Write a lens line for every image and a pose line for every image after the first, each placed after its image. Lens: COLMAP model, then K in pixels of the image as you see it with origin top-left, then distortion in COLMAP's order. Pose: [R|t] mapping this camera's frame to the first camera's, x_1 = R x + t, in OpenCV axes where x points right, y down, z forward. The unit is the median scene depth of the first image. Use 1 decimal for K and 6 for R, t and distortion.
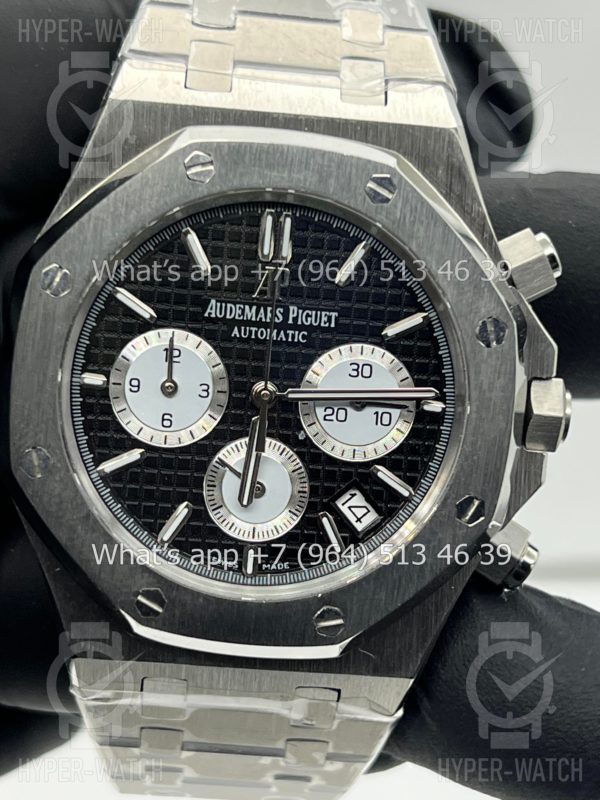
lens RADIAL K [[1903.2, 0, 304.5], [0, 1903.2, 443.8], [0, 0, 1]] dist [0.185962, 0.000000]
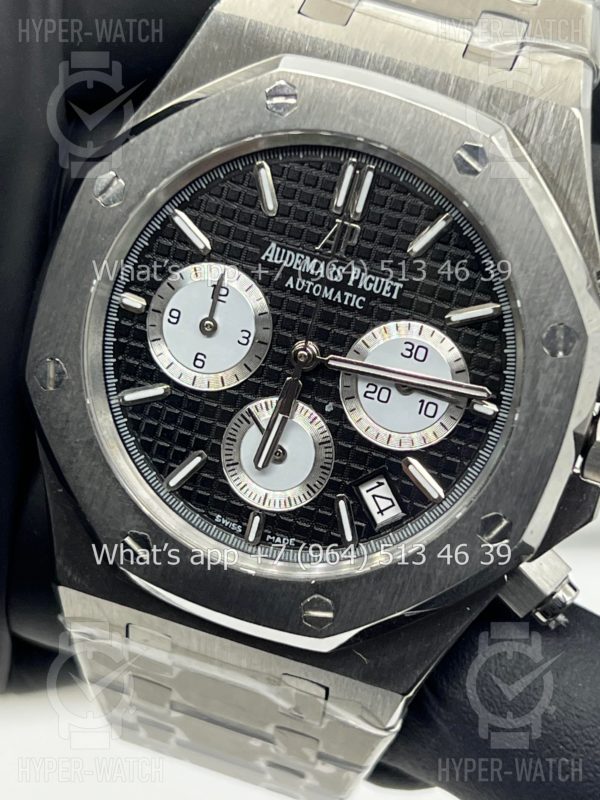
lens RADIAL K [[1903.2, 0, 297.7], [0, 1903.2, 405.9], [0, 0, 1]] dist [0.185962, 0.000000]
pose [[0.954797, 0.215427, -0.204828, 0.168456], [-0.213966, 0.976395, 0.029528, -0.028269], [0.206354, 0.015633, 0.978353, 0.100075]]
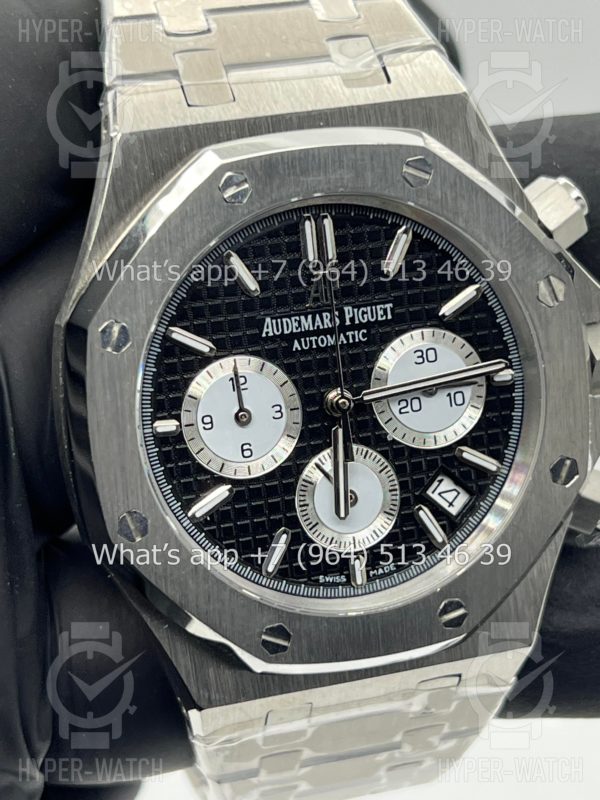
lens RADIAL K [[1903.2, 0, 295.2], [0, 1903.2, 405.2], [0, 0, 1]] dist [0.185962, 0.000000]
pose [[0.962757, -0.218807, 0.158814, -0.196093], [0.209846, 0.975126, 0.071369, -0.097972], [-0.170480, -0.035385, 0.984726, 0.048642]]
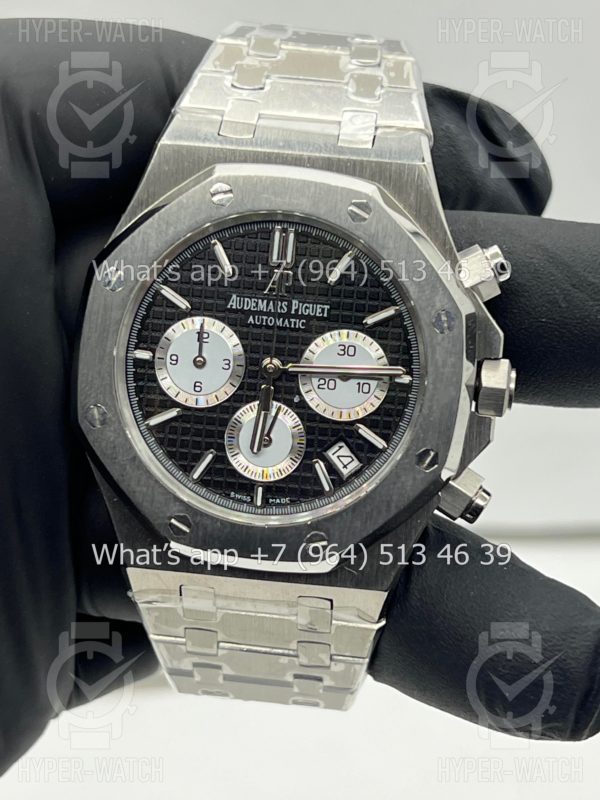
lens RADIAL K [[1903.2, 0, 302.3], [0, 1903.2, 397.1], [0, 0, 1]] dist [0.185962, 0.000000]
pose [[0.990434, 0.013918, -0.137283, 0.178178], [-0.019109, 0.999148, -0.036572, 0.041211], [0.136657, 0.038845, 0.989857, -0.284481]]
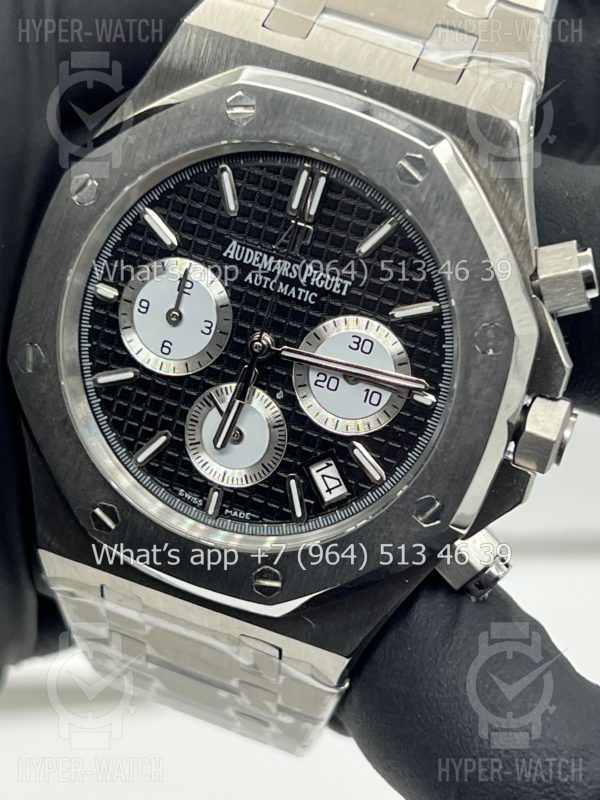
lens RADIAL K [[1903.2, 0, 297.6], [0, 1903.2, 425.0], [0, 0, 1]] dist [0.185962, 0.000000]
pose [[0.937302, 0.246471, -0.246408, 0.252182], [-0.230673, 0.968718, 0.091521, -0.080993], [0.261257, -0.028943, 0.964835, 0.040496]]
